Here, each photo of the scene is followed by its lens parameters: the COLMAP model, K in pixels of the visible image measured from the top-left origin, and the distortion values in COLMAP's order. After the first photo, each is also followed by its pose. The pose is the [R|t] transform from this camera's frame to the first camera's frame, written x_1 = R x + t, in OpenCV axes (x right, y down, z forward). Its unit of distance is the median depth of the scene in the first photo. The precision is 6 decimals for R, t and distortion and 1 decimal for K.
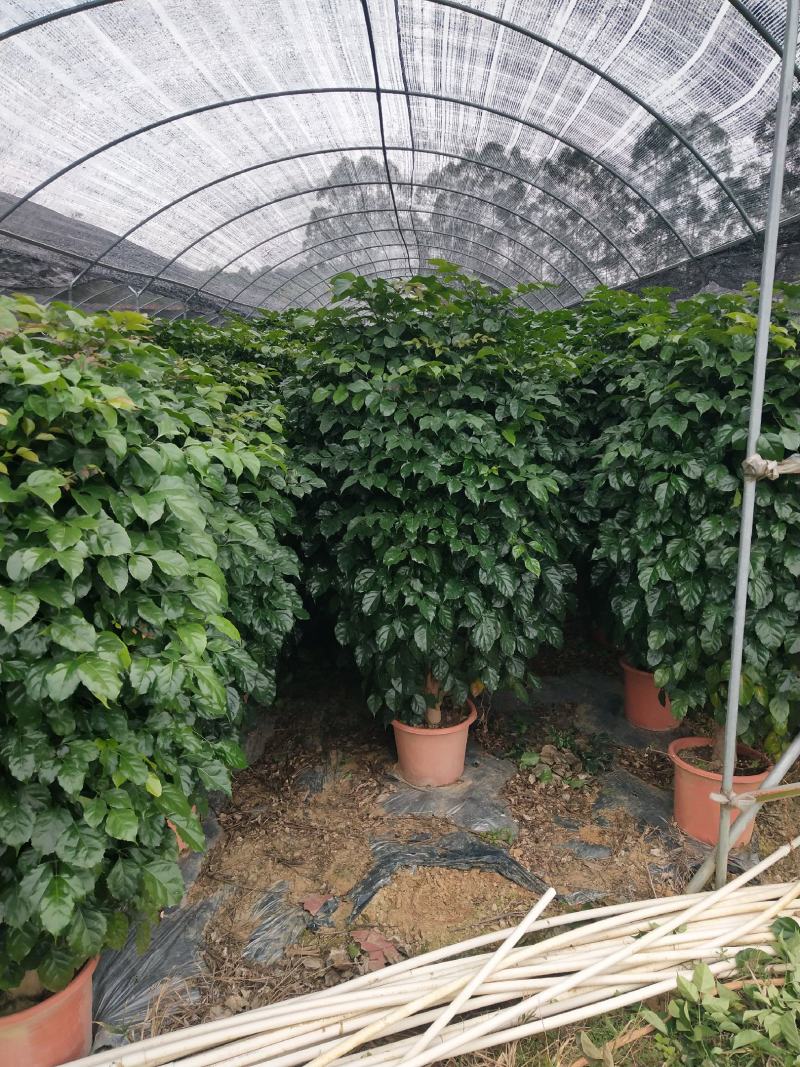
lens RADIAL K [[838.0, 0, 401.7], [0, 838.0, 532.9], [0, 0, 1]] dist [0.009275, 0.054756]
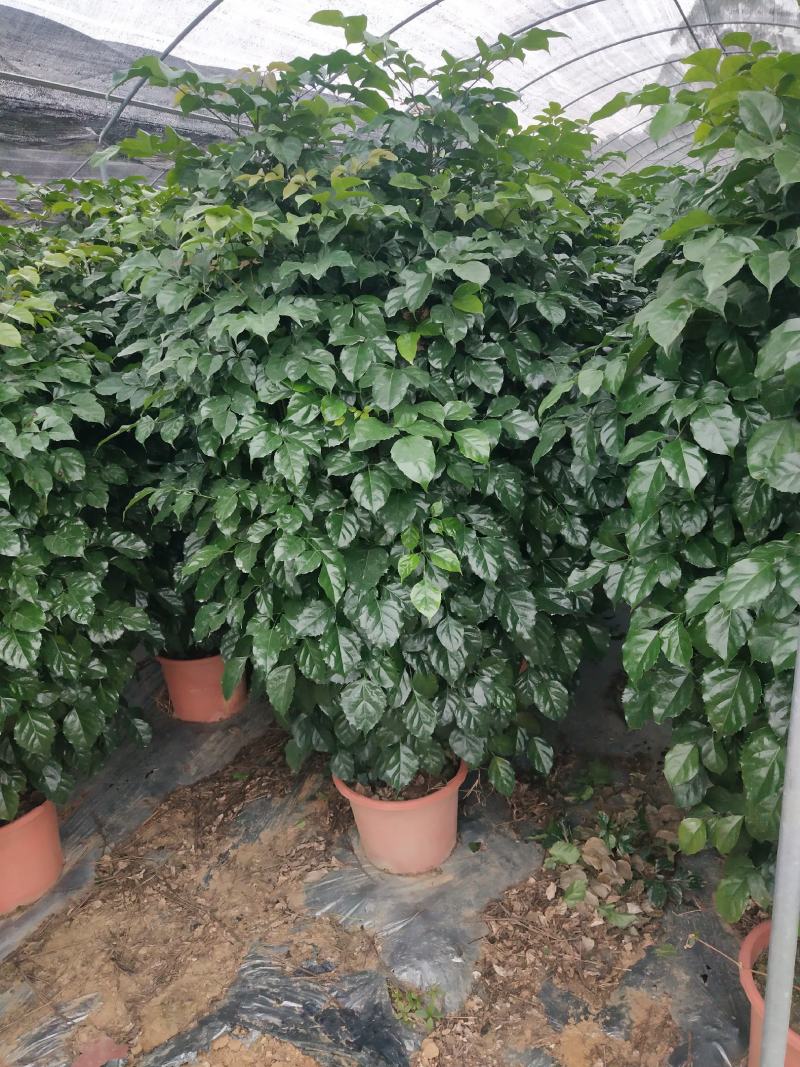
lens RADIAL K [[838.0, 0, 401.7], [0, 838.0, 532.9], [0, 0, 1]] dist [0.009275, 0.054756]
pose [[0.923776, 0.080676, -0.374337, 0.328377], [-0.031372, 0.990213, 0.135990, -0.070378], [0.381645, -0.113880, 0.917267, 0.499918]]
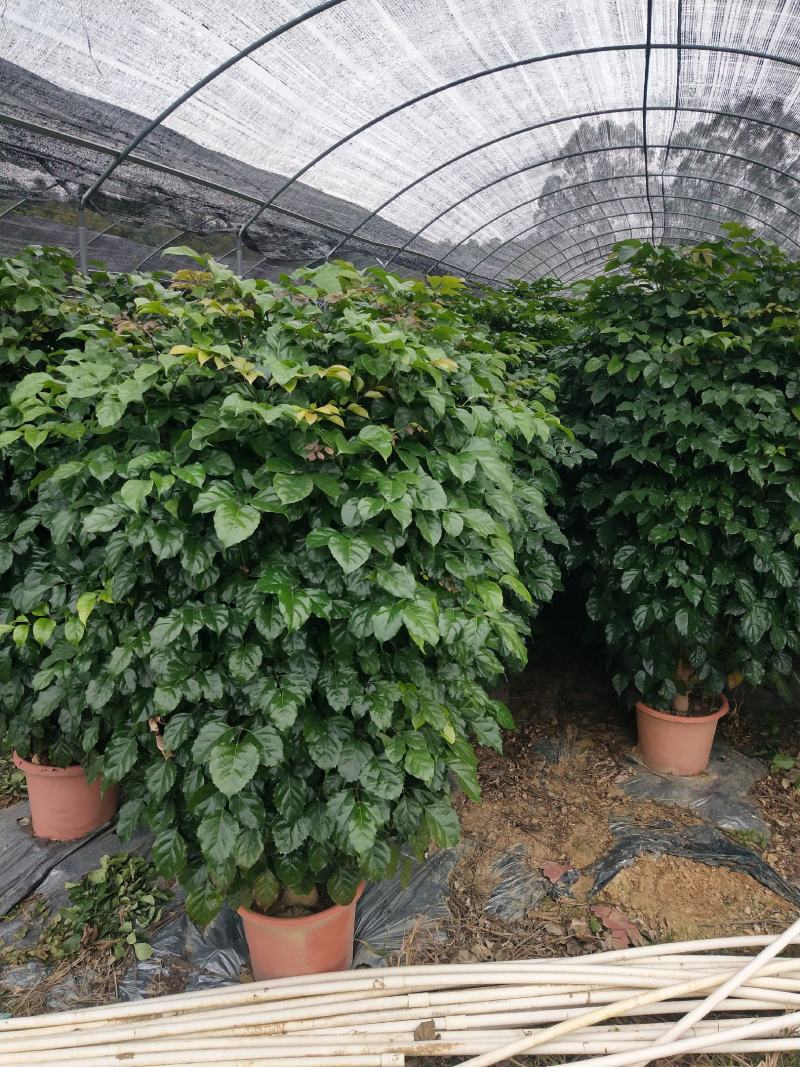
lens RADIAL K [[838.0, 0, 401.7], [0, 838.0, 532.9], [0, 0, 1]] dist [0.009275, 0.054756]
pose [[0.968426, 0.074635, -0.237869, -0.069197], [-0.067571, 0.997001, 0.037722, 0.009981], [0.239971, -0.020458, 0.970564, -0.012461]]
